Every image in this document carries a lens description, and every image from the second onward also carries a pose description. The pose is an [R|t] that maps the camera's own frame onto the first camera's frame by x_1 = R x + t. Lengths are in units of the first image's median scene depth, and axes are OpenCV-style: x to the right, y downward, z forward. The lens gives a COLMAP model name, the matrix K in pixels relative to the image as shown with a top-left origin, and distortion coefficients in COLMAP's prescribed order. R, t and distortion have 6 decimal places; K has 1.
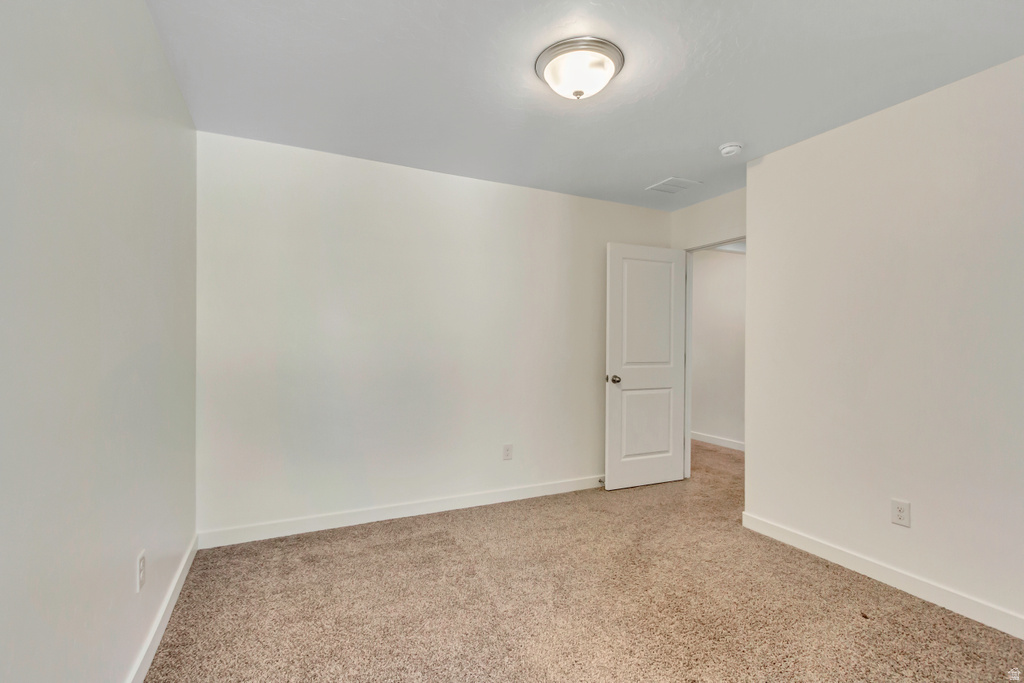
lens RADIAL K [[502.1, 0, 511.8], [0, 502.1, 345.6], [0, 0, 1]] dist [-0.002690, 0.001266]
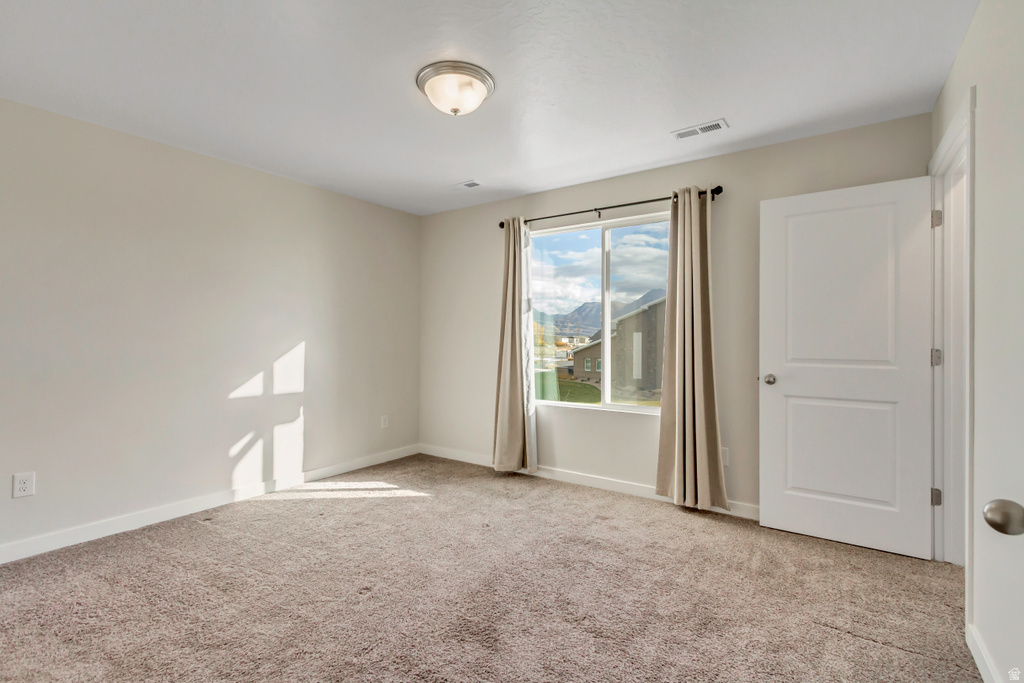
lens RADIAL K [[472.9, 0, 518.3], [0, 472.9, 338.4], [0, 0, 1]] dist [0.006314, -0.001269]
pose [[0.512211, 0.002589, -0.858856, 0.616650], [-0.003552, 0.999993, 0.000896, 0.004765], [0.858852, 0.002591, 0.512217, 0.312276]]
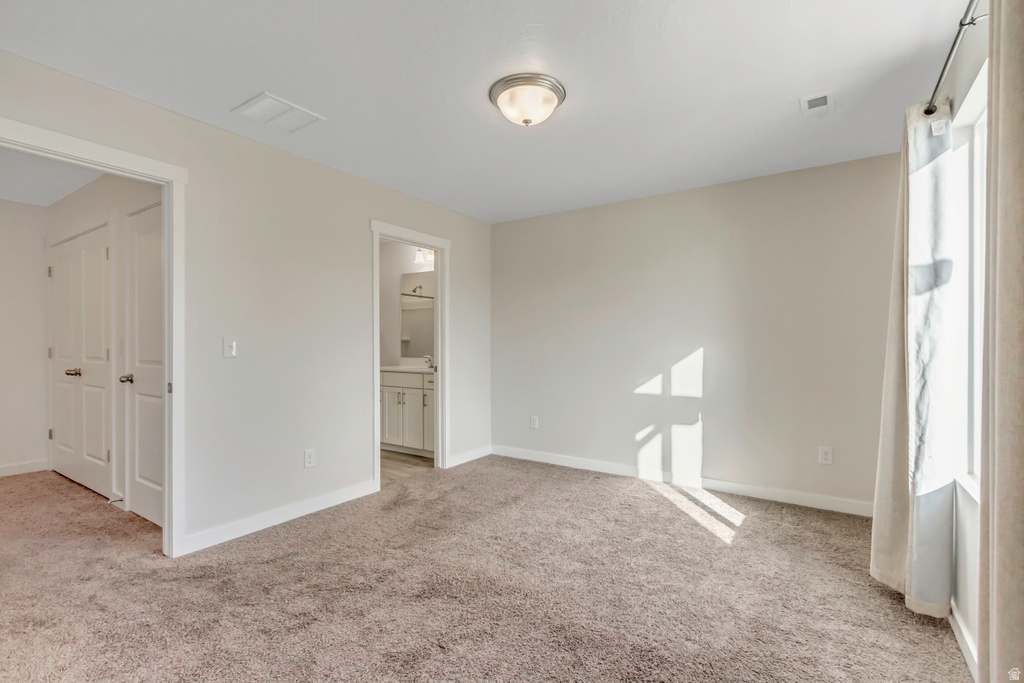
lens RADIAL K [[472.9, 0, 510.4], [0, 472.9, 348.4], [0, 0, 1]] dist [0.006314, -0.001269]
pose [[-0.859026, 0.006202, -0.511895, 0.410586], [0.003246, 0.999972, 0.006668, 0.007191], [0.511922, 0.004066, -0.859022, 1.019271]]
